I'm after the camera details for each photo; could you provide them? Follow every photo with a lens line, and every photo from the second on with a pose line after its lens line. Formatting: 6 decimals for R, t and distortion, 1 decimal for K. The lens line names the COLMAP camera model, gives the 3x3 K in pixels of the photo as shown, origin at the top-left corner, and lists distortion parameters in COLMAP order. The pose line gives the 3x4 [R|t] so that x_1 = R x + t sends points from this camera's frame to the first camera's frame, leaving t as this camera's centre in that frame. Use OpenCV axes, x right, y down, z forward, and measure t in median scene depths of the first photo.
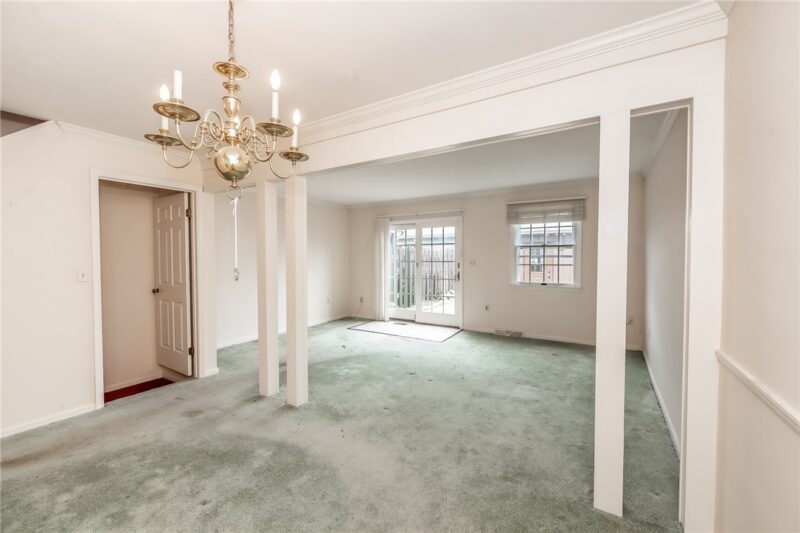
lens RADIAL K [[352.8, 0, 400.0], [0, 352.8, 266.5], [0, 0, 1]] dist [0.000944, 0.000154]
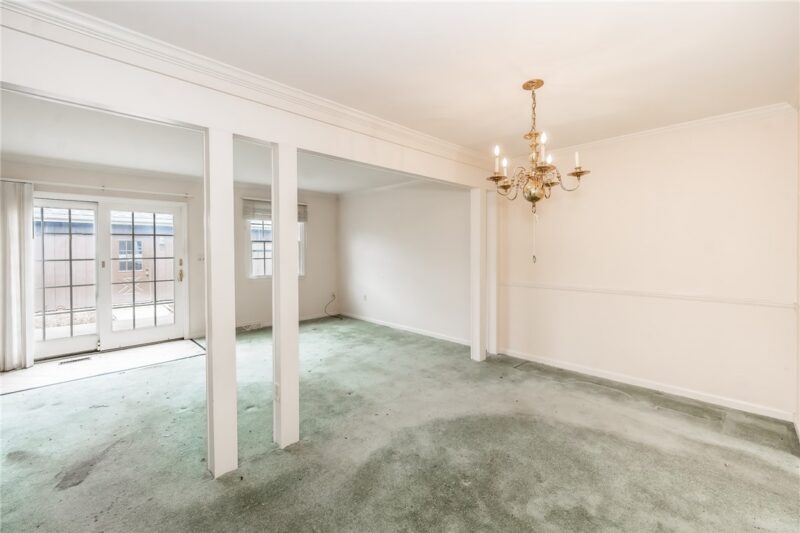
lens RADIAL K [[348.4, 0, 415.4], [0, 348.4, 254.5], [0, 0, 1]] dist [-0.000426, 0.000037]
pose [[0.176630, -0.017152, 0.984128, -0.514454], [0.029961, 0.999479, 0.012043, -0.014169], [-0.983821, 0.027358, 0.177052, 0.310386]]
